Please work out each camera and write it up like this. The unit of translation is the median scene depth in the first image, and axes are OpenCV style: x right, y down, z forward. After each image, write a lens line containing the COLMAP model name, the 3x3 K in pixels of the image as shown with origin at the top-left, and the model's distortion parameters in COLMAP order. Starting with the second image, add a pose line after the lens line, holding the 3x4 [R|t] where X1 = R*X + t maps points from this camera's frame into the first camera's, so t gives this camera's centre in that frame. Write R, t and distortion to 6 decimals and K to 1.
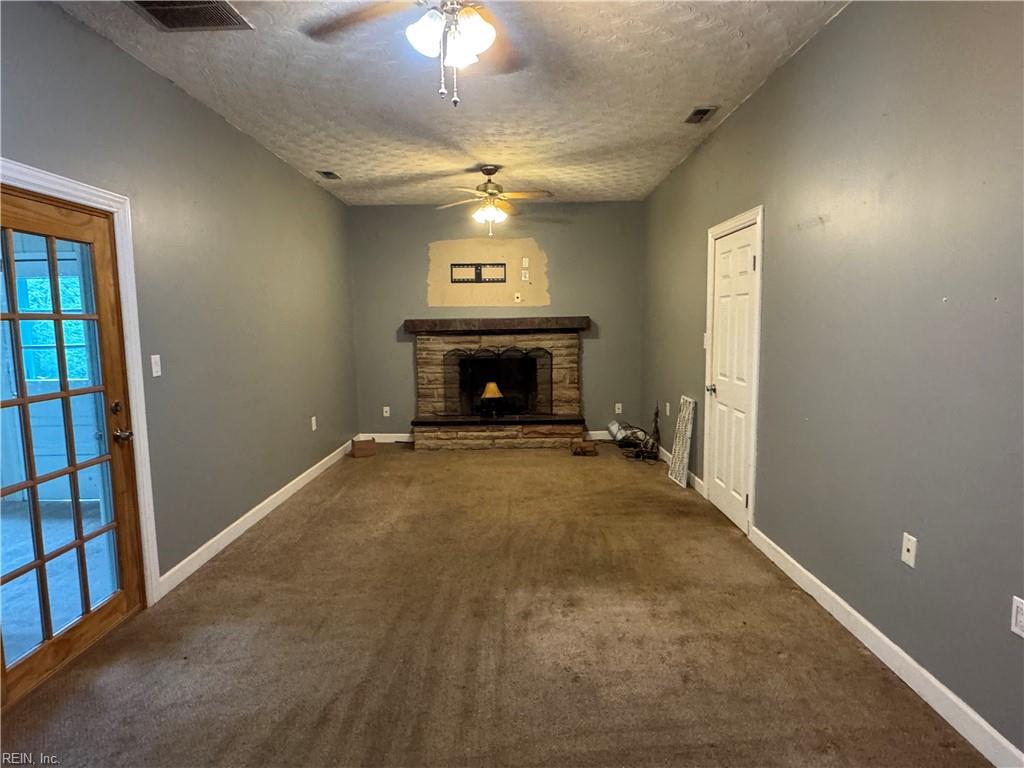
lens RADIAL K [[578.0, 0, 512.0], [0, 578.0, 384.0], [0, 0, 1]] dist [-0.000350, -0.002503]
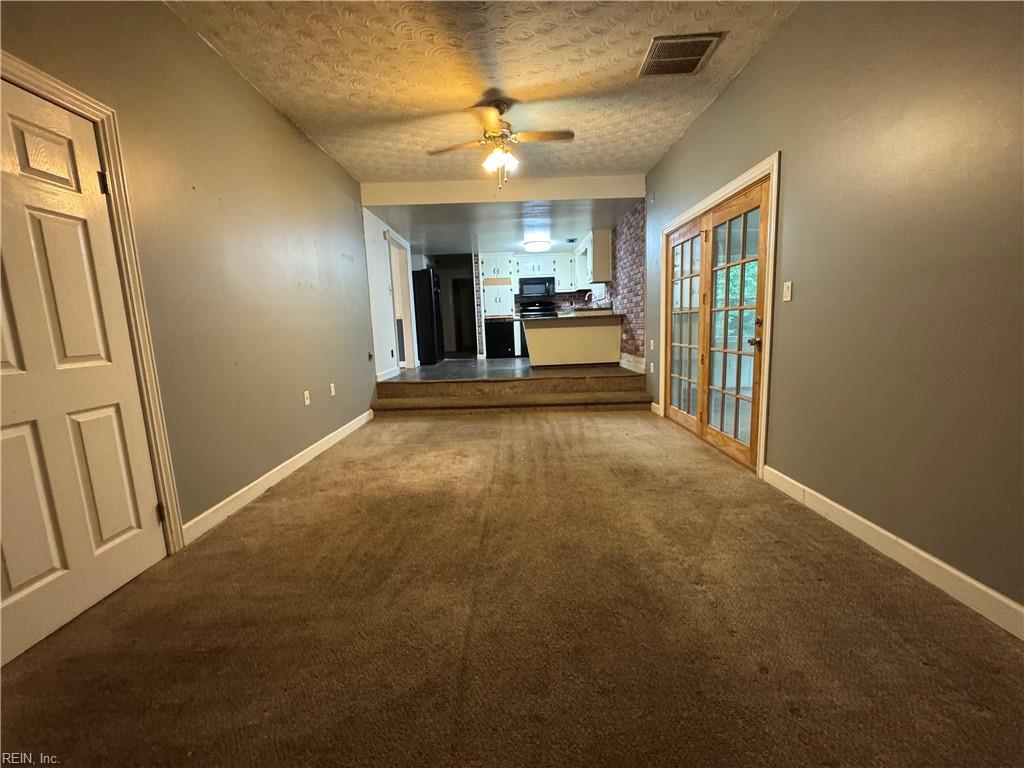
lens RADIAL K [[411.1, 0, 510.7], [0, 411.1, 384.4], [0, 0, 1]] dist [-0.004567, 0.000294]
pose [[-0.998810, 0.048072, 0.008264, -0.076116], [0.048614, 0.967212, 0.249274, -0.087395], [0.003990, 0.249379, -0.968398, 1.935202]]
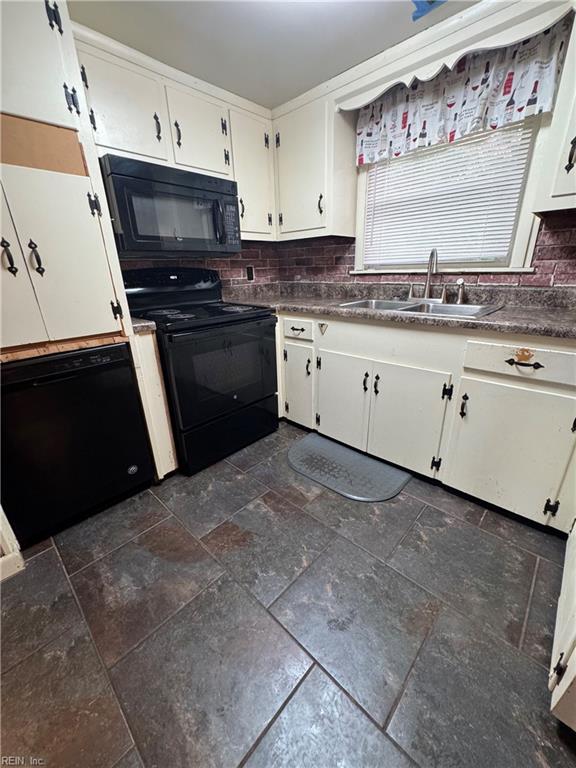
lens RADIAL K [[308.4, 0, 288.0], [0, 308.4, 384.0], [0, 0, 1]] dist [-0.004567, 0.000294]
pose [[-0.683952, 0.282759, -0.672500, -0.010535], [-0.046672, 0.902982, 0.427135, -0.043836], [0.728032, 0.323527, -0.604400, 0.938344]]
